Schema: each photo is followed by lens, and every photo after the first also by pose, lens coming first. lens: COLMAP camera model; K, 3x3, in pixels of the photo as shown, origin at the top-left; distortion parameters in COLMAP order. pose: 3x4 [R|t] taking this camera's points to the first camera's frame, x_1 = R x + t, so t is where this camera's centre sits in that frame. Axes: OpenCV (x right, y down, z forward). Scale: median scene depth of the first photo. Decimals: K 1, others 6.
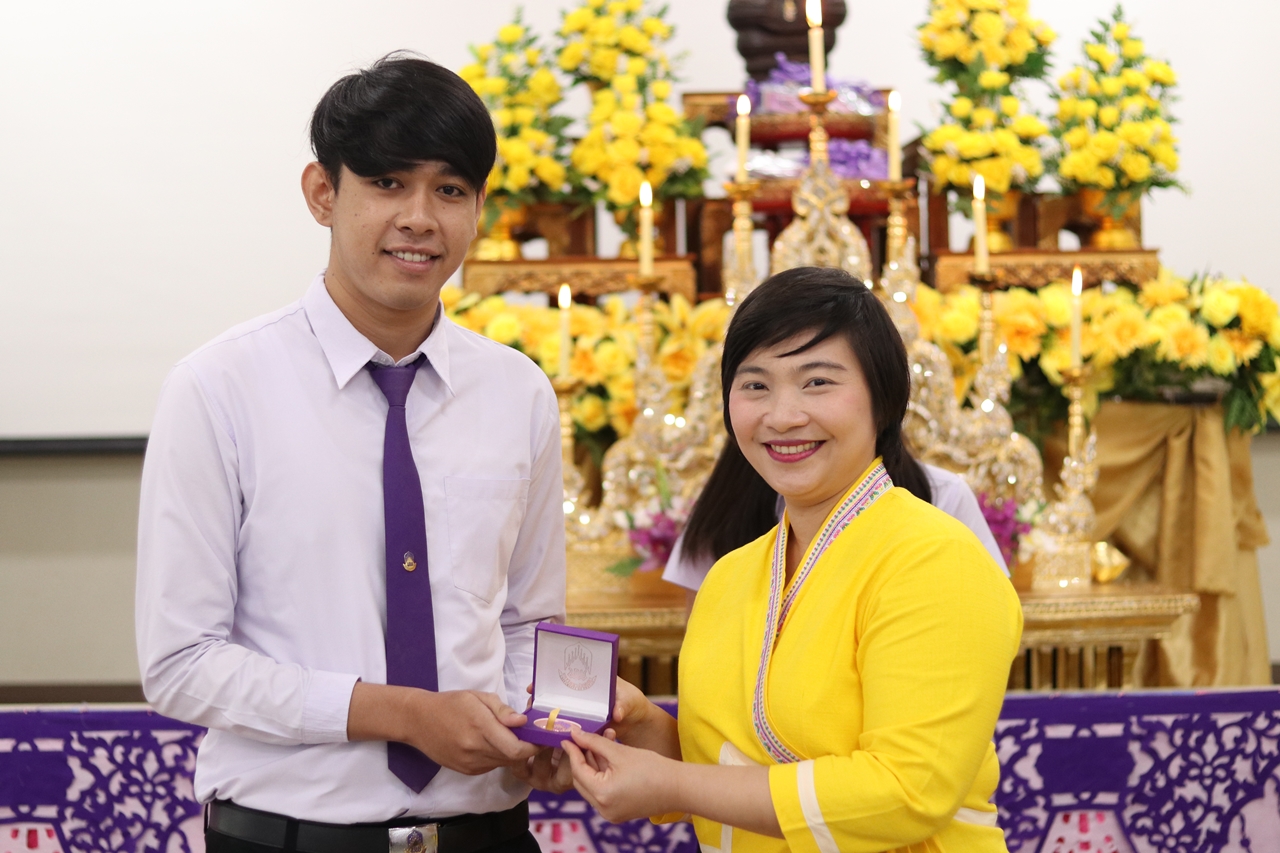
lens RADIAL K [[3011.3, 0, 640.0], [0, 3011.3, 426.5], [0, 0, 1]] dist [-0.075349, -0.298836]
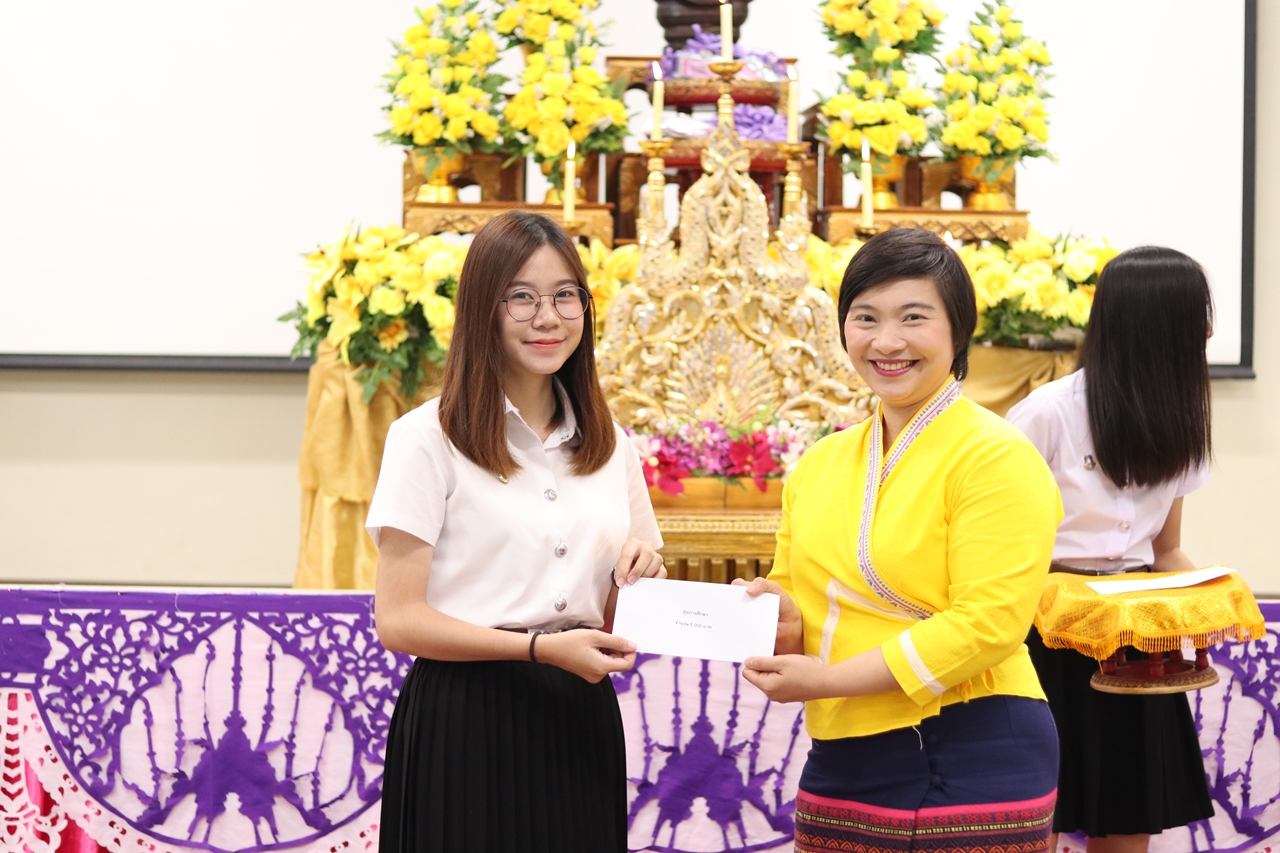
lens RADIAL K [[3011.3, 0, 640.0], [0, 3011.3, 426.5], [0, 0, 1]] dist [-0.075349, -0.298836]
pose [[0.999270, 0.028998, 0.024865, 0.002887], [-0.029456, 0.999399, 0.018249, 0.004875], [-0.024321, -0.018968, 0.999524, -0.118386]]
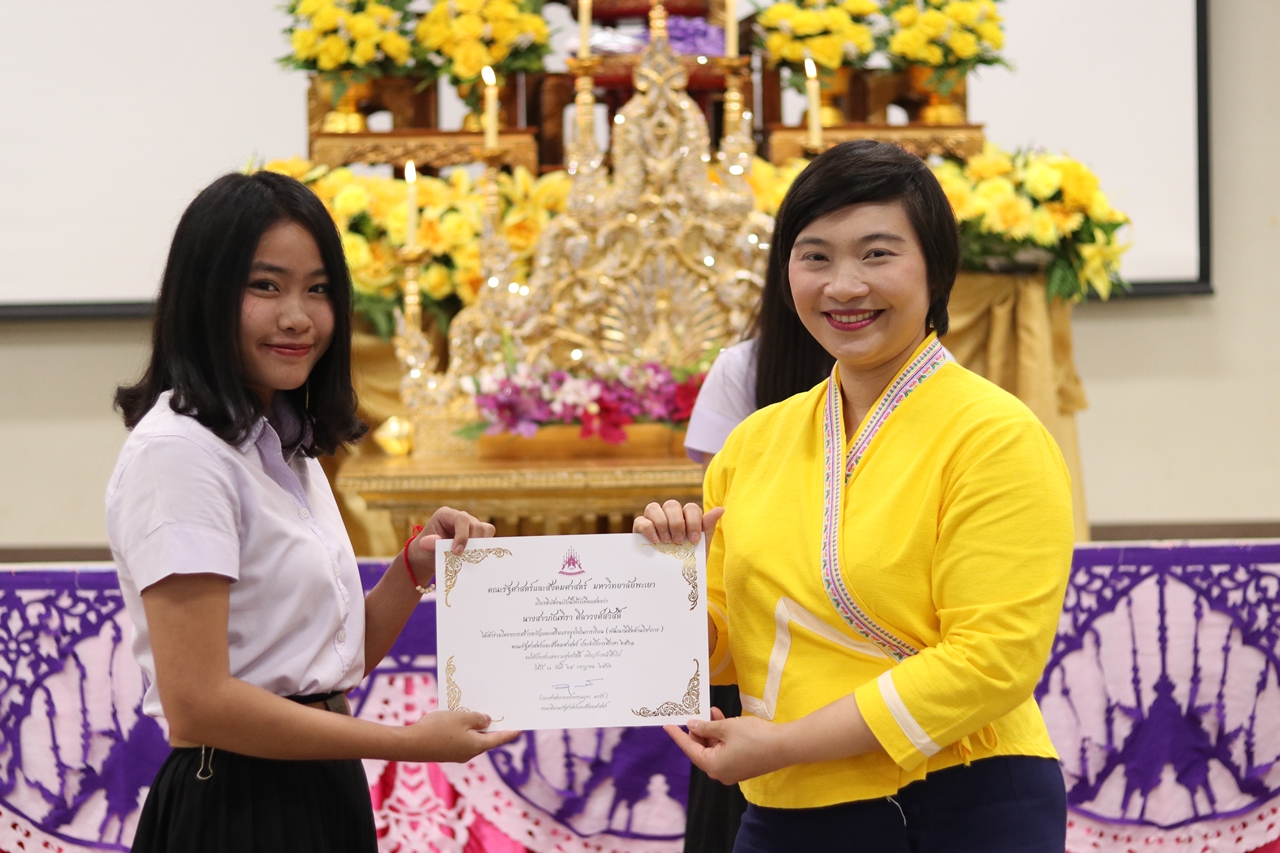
lens RADIAL K [[3011.3, 0, 640.0], [0, 3011.3, 426.5], [0, 0, 1]] dist [-0.075349, -0.298836]
pose [[0.998145, -0.001654, 0.060851, -0.009458], [-0.001063, 0.999005, 0.044590, -0.000979], [-0.060865, -0.044572, 0.997150, -0.033177]]
